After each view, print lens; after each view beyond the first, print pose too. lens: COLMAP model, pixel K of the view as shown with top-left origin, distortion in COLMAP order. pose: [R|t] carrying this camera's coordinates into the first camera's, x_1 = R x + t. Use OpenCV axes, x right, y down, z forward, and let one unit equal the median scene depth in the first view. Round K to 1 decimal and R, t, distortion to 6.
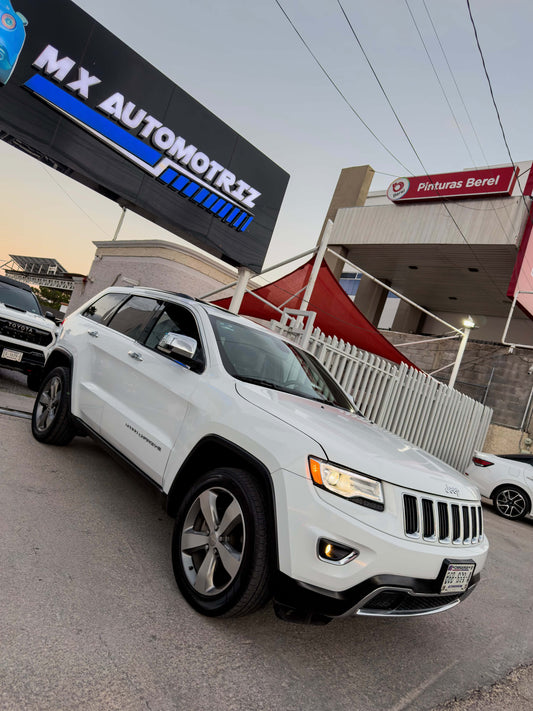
lens RADIAL K [[492.7, 0, 267.2], [0, 492.7, 363.1], [0, 0, 1]] dist [0.006984, -0.026071]
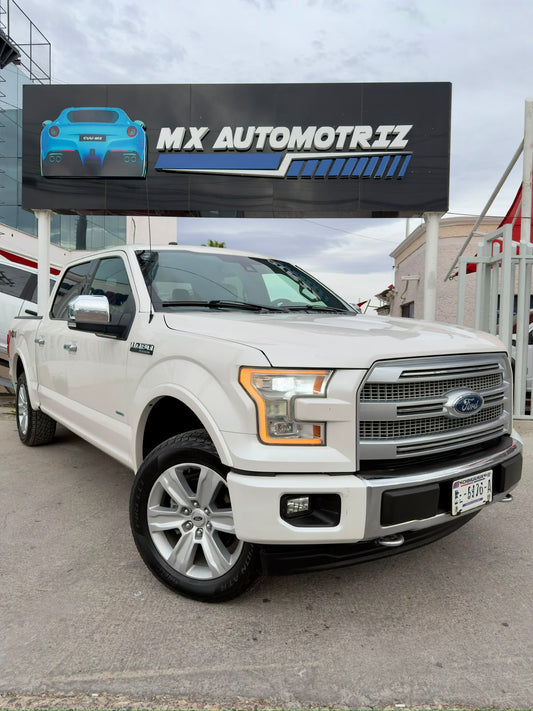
lens RADIAL K [[506.3, 0, 265.6], [0, 506.3, 363.0], [0, 0, 1]] dist [-0.048345, 0.042745]
pose [[0.658946, -0.270069, -0.702035, 0.371602], [0.244492, 0.959543, -0.139645, 0.126287], [0.711347, -0.079624, 0.698317, 0.218621]]
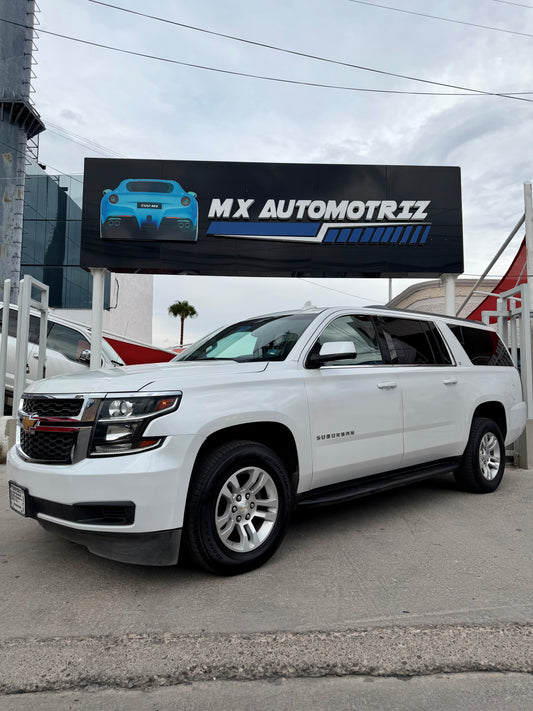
lens RADIAL K [[501.8, 0, 266.0], [0, 501.8, 358.0], [0, 0, 1]] dist [0.025710, -0.031381]
pose [[0.708124, -0.359361, -0.607800, 0.301511], [0.268420, 0.933179, -0.239015, 0.122993], [0.653079, 0.006106, 0.757266, 0.021634]]
